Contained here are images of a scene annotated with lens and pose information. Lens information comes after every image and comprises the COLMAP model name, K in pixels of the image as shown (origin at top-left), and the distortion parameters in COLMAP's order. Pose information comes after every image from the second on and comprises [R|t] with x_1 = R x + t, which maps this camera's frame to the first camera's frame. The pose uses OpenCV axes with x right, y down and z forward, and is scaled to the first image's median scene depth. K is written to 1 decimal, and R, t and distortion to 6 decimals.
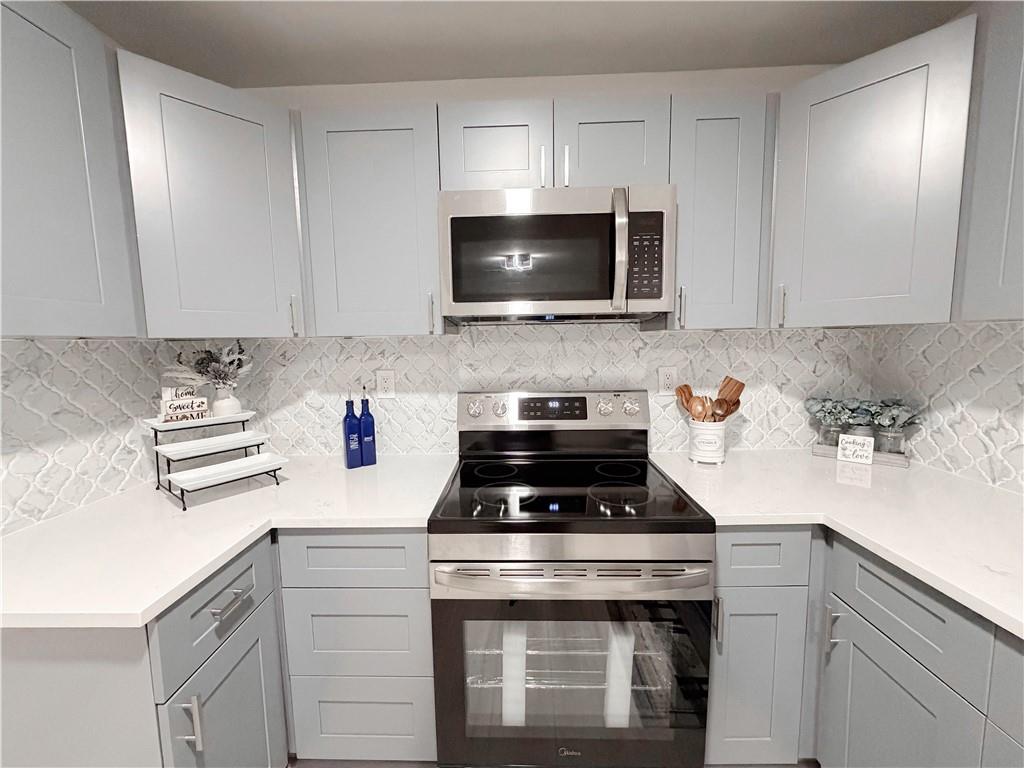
lens RADIAL K [[406.8, 0, 504.9], [0, 406.8, 381.6], [0, 0, 1]] dist [-0.000754, -0.000219]
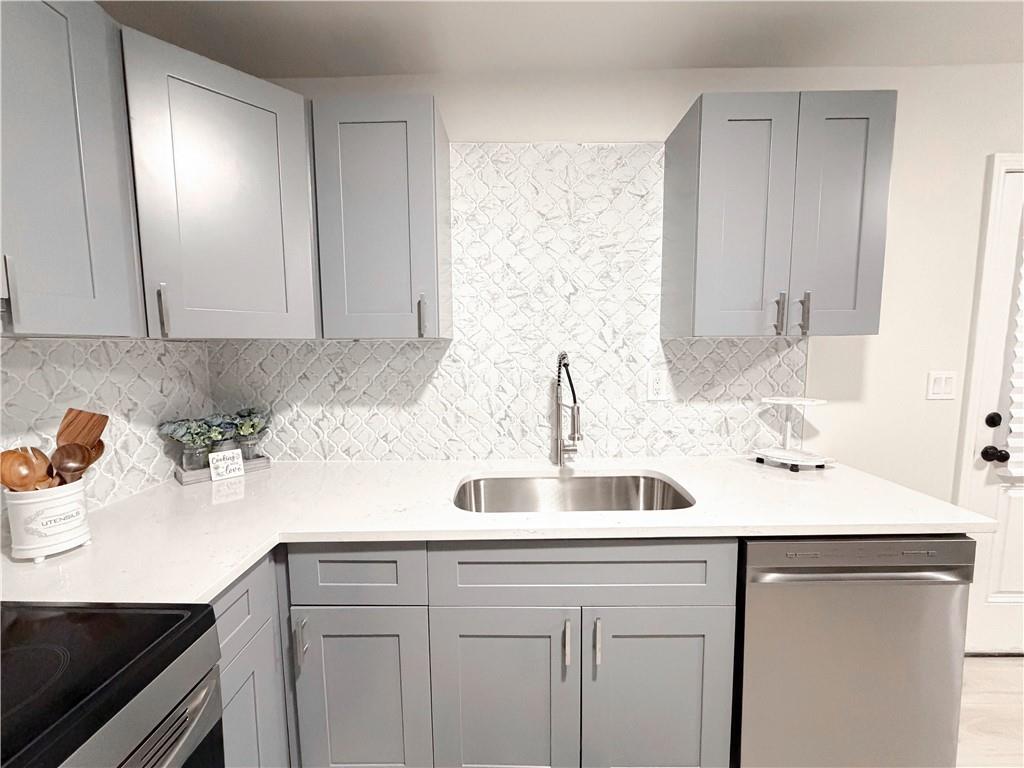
lens RADIAL K [[406.8, 0, 507.8], [0, 406.8, 386.7], [0, 0, 1]] dist [-0.000754, -0.000219]
pose [[-0.018531, -0.077967, 0.996784, -0.116589], [0.106652, 0.991113, 0.079506, -0.026556], [-0.994124, 0.107783, -0.010051, 0.316235]]
